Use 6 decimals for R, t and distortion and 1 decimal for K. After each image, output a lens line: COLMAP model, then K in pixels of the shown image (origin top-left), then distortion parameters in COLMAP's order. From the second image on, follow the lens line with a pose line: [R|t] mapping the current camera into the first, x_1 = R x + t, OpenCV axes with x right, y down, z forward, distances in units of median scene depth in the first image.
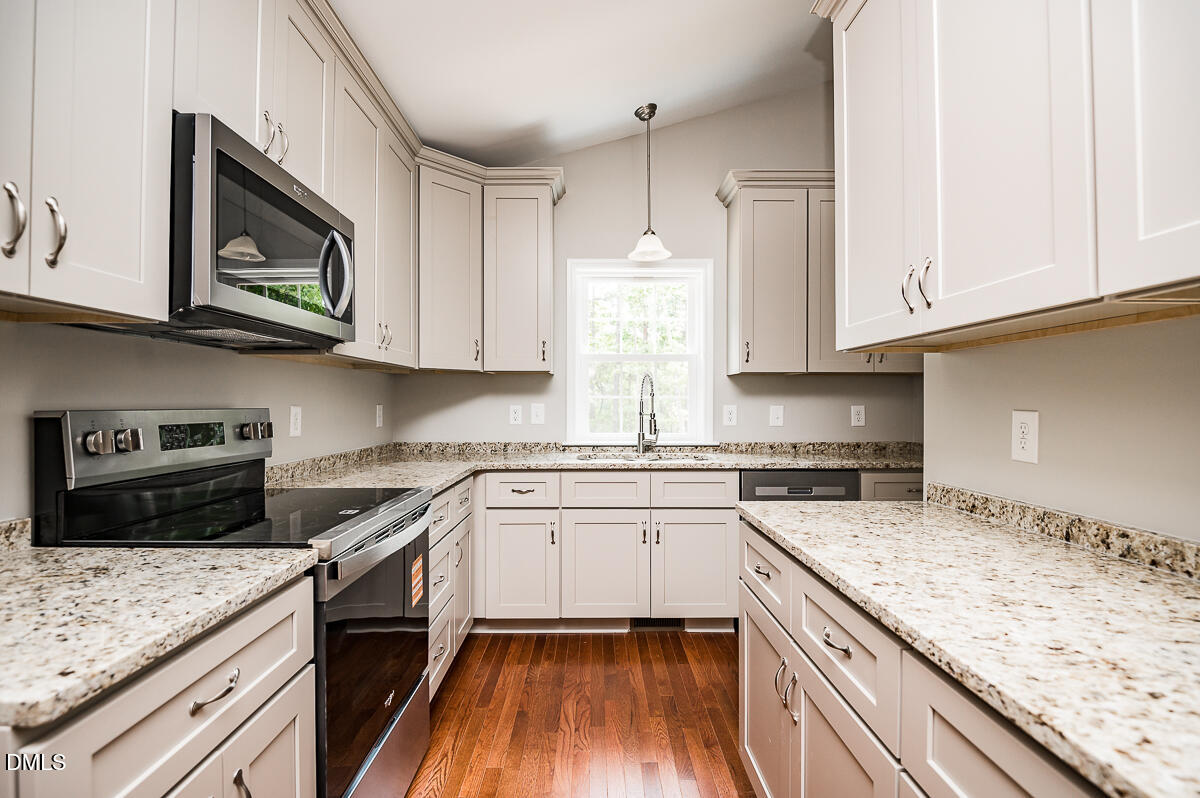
lens RADIAL K [[554.4, 0, 602.0], [0, 554.4, 399.3], [0, 0, 1]] dist [-0.001752, -0.007914]
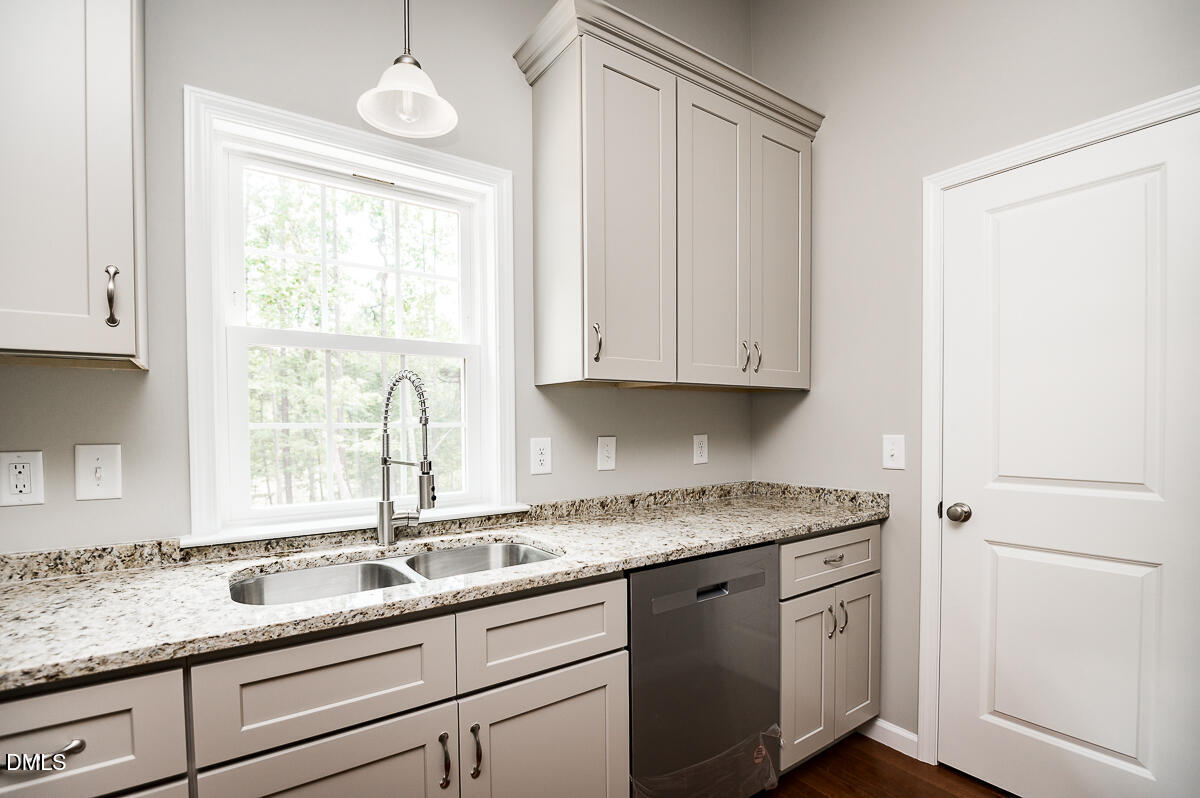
lens RADIAL K [[554.4, 0, 584.8], [0, 554.4, 436.7], [0, 0, 1]] dist [-0.001752, -0.007914]
pose [[0.833918, -0.021912, 0.551453, -0.047187], [0.007559, 0.999571, 0.028288, -0.006541], [-0.551836, -0.019422, 0.833727, 0.516139]]
